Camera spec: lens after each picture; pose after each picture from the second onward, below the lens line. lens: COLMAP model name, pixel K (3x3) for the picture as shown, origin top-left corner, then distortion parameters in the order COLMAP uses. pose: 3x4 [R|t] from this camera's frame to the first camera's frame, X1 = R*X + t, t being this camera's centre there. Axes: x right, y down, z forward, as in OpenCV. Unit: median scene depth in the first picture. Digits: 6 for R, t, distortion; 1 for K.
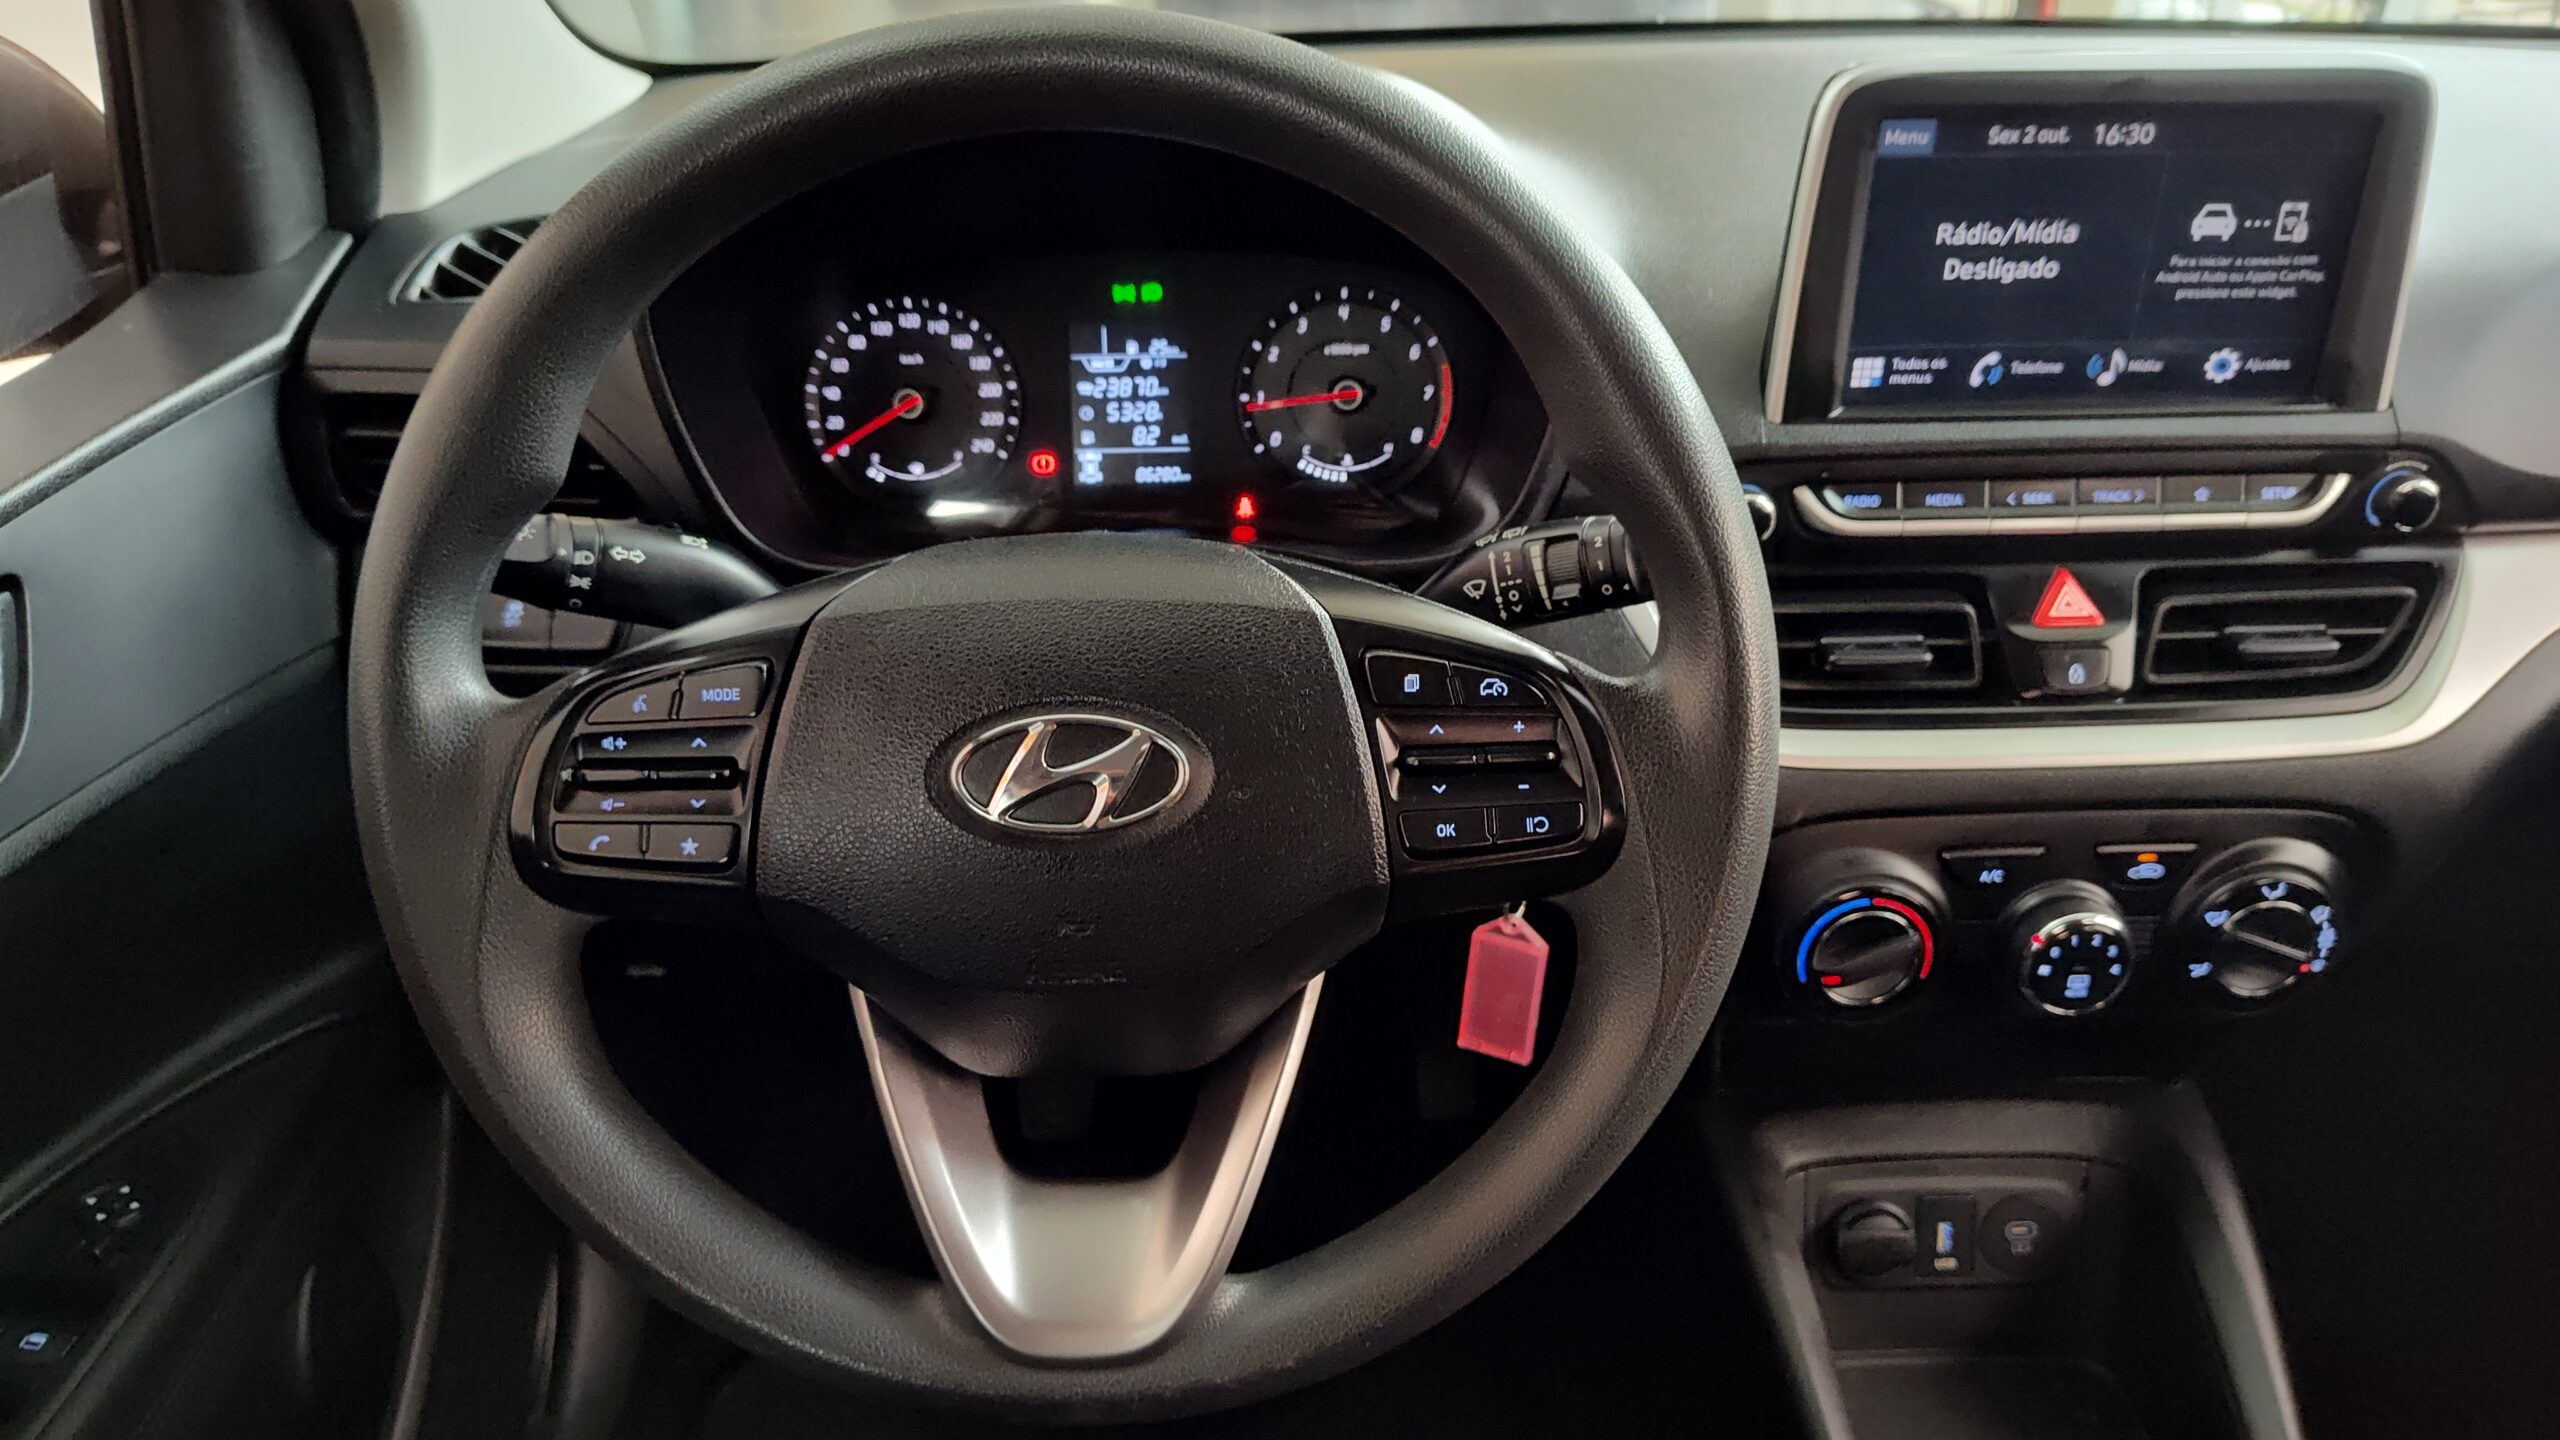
lens RADIAL K [[1777.4, 0, 1252.9], [0, 1777.4, 725.5], [0, 0, 1]] dist [0.022015, -0.032247]
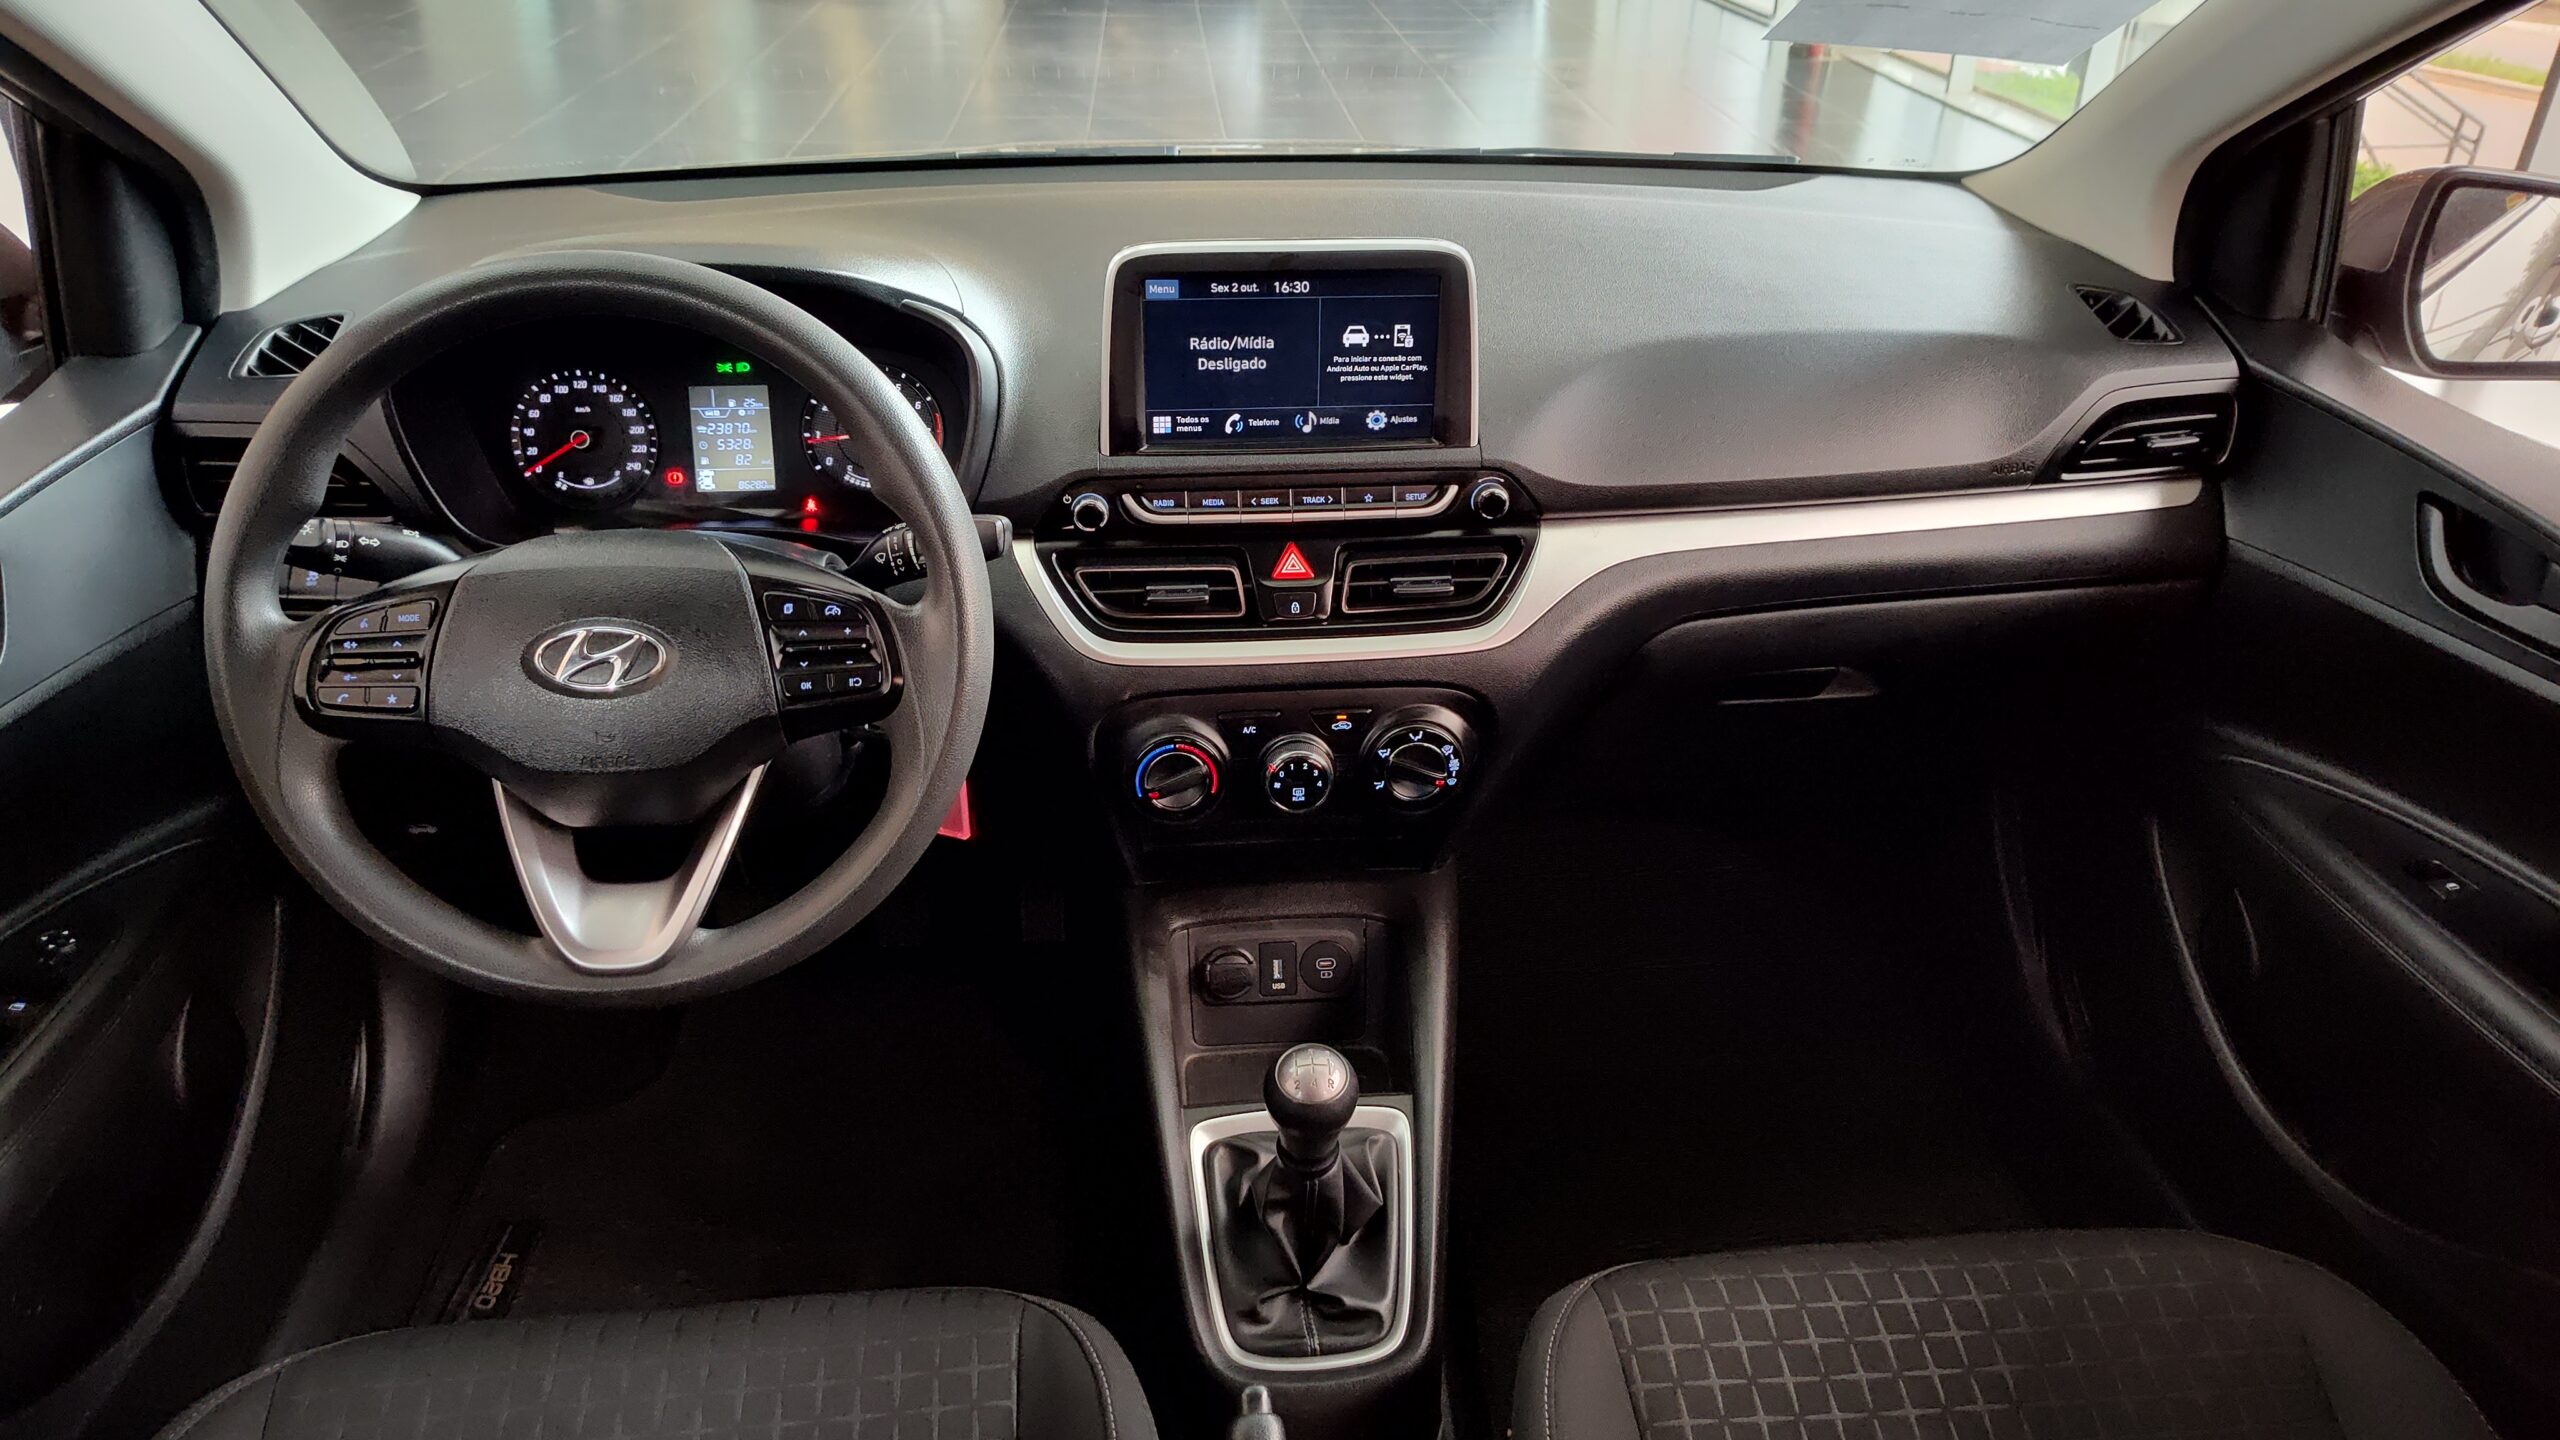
lens RADIAL K [[1777.4, 0, 1290.2], [0, 1777.4, 703.0], [0, 0, 1]] dist [0.022015, -0.032247]
pose [[0.997113, -0.013743, 0.074676, 0.336383], [0.013227, 0.999885, 0.007401, 0.048935], [-0.074769, -0.006392, 0.997180, -0.653528]]
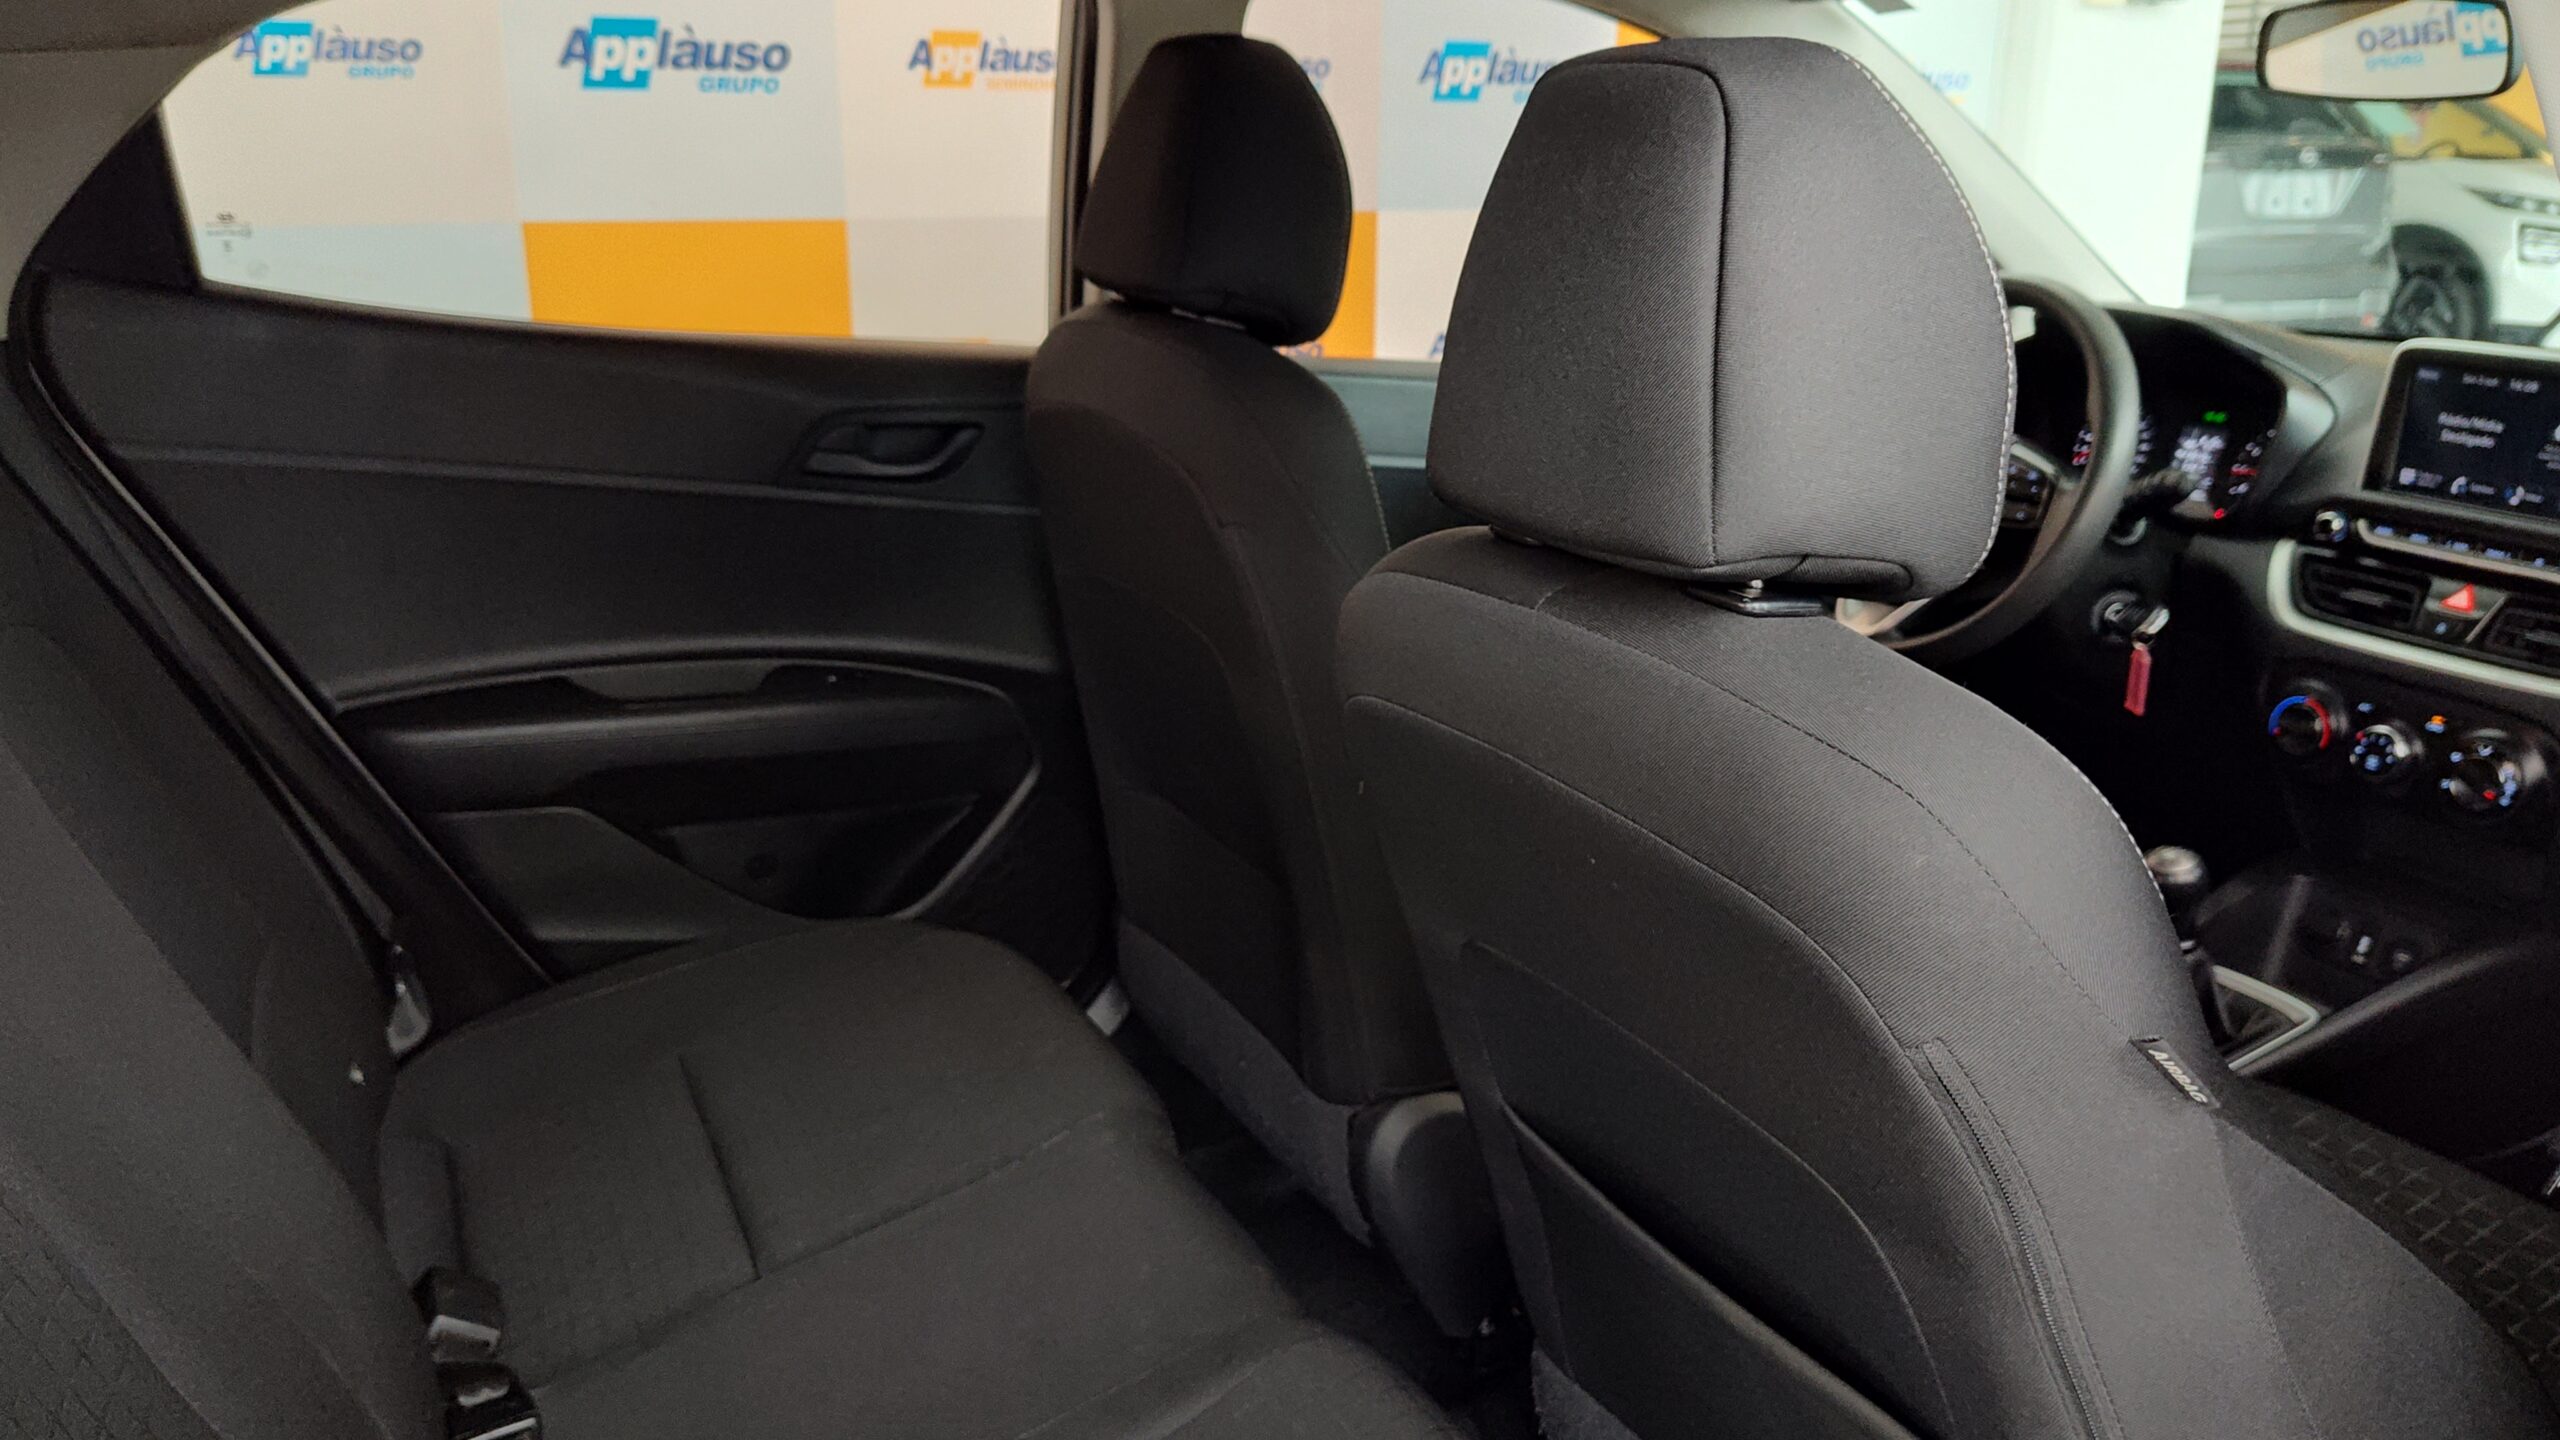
lens RADIAL K [[1952.1, 0, 1300.1], [0, 1952.1, 683.9], [0, 0, 1]] dist [0.042656, -0.071237]
pose [[0.423340, 0.259773, -0.867929, 1.927177], [-0.437842, 0.897367, 0.055022, 0.492444], [0.793144, 0.356723, 0.493631, -1.177819]]
